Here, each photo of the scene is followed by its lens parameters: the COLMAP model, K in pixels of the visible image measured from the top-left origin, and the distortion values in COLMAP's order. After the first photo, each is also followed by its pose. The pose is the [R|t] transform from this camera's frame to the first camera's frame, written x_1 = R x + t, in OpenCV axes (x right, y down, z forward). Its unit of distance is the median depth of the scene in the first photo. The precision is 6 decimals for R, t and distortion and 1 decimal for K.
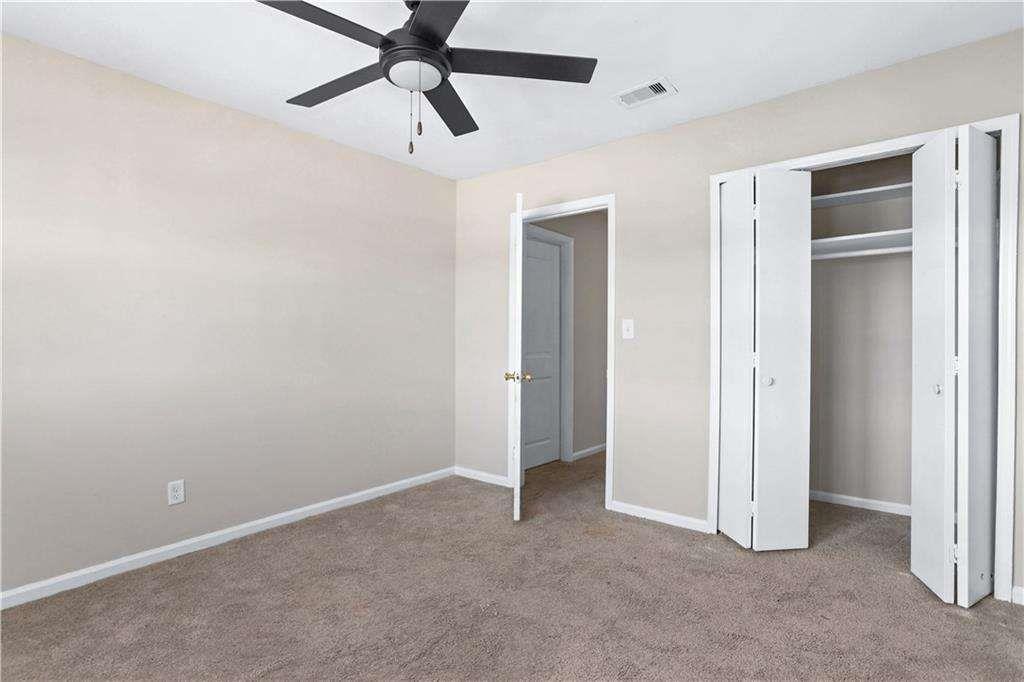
lens RADIAL K [[504.8, 0, 510.8], [0, 504.8, 323.2], [0, 0, 1]] dist [-0.057518, 0.027549]
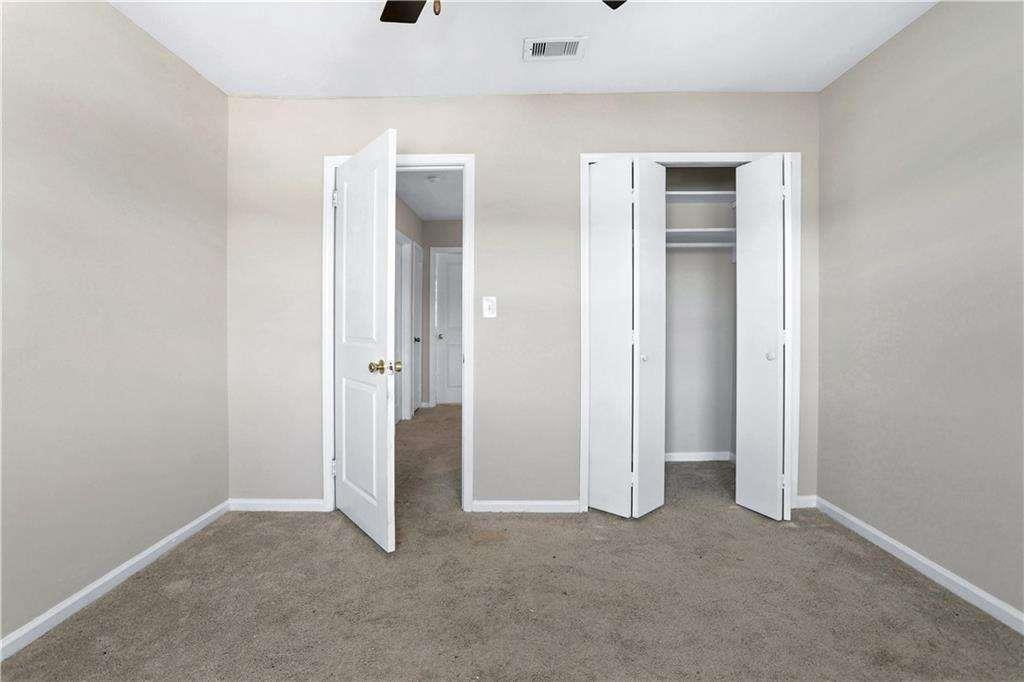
lens RADIAL K [[504.8, 0, 510.8], [0, 504.8, 323.2], [0, 0, 1]] dist [-0.057518, 0.027549]
pose [[0.783349, -0.001970, 0.621579, -0.341032], [-0.013324, 0.999712, 0.019960, 0.023730], [-0.621439, -0.023917, 0.783097, 0.308480]]
